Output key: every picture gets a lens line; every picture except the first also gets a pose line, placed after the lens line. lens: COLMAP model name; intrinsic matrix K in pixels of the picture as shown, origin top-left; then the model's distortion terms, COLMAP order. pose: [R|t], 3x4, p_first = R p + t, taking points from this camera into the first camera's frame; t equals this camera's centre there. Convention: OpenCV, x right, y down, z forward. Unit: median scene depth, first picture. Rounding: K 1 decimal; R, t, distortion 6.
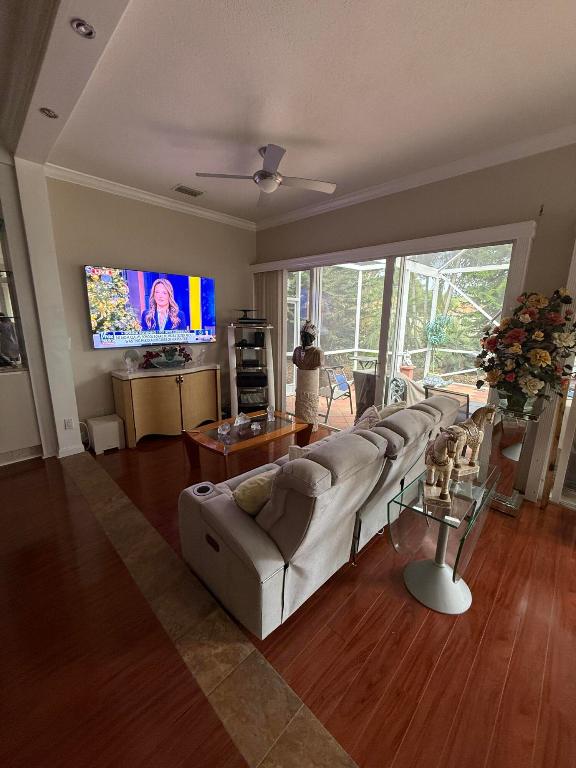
lens RADIAL K [[304.4, 0, 288.1], [0, 304.4, 381.5], [0, 0, 1]] dist [0.000347, 0.000099]
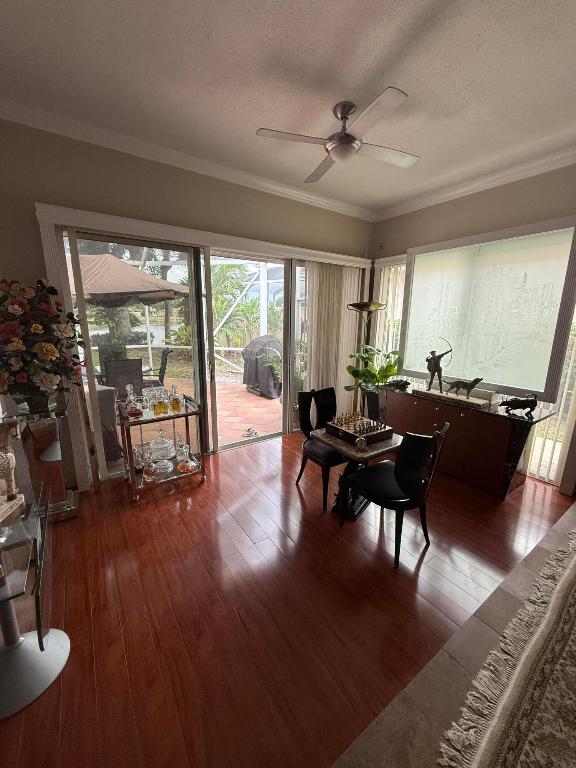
lens RADIAL K [[304.4, 0, 288.1], [0, 304.4, 381.5], [0, 0, 1]] dist [0.000347, 0.000099]
pose [[0.194219, -0.222277, 0.955443, 0.048513], [0.195712, 0.963189, 0.184295, -0.015476], [-0.961237, 0.151198, 0.230572, 0.075109]]
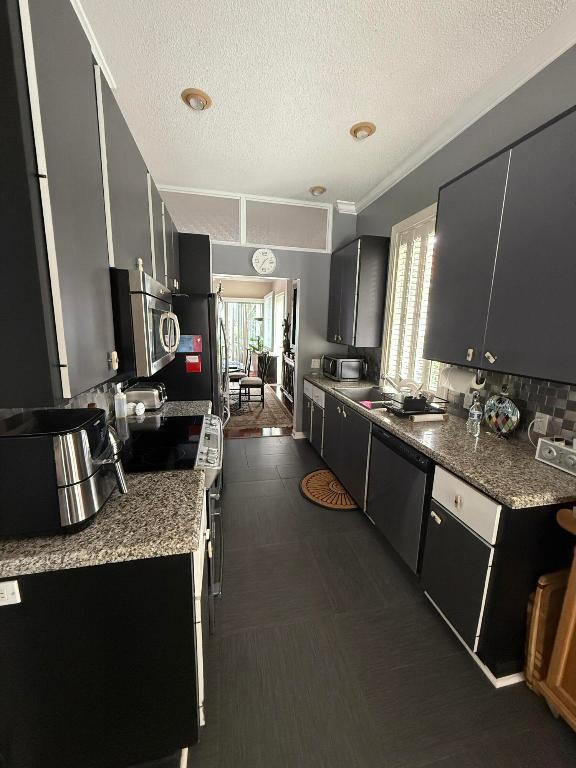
lens RADIAL K [[304.4, 0, 288.1], [0, 304.4, 381.5], [0, 0, 1]] dist [0.000347, 0.000099]
pose [[0.547074, -0.156858, 0.822256, -1.070013], [0.161180, 0.983644, 0.080407, 0.390727], [-0.821420, 0.088543, 0.563409, -1.882208]]
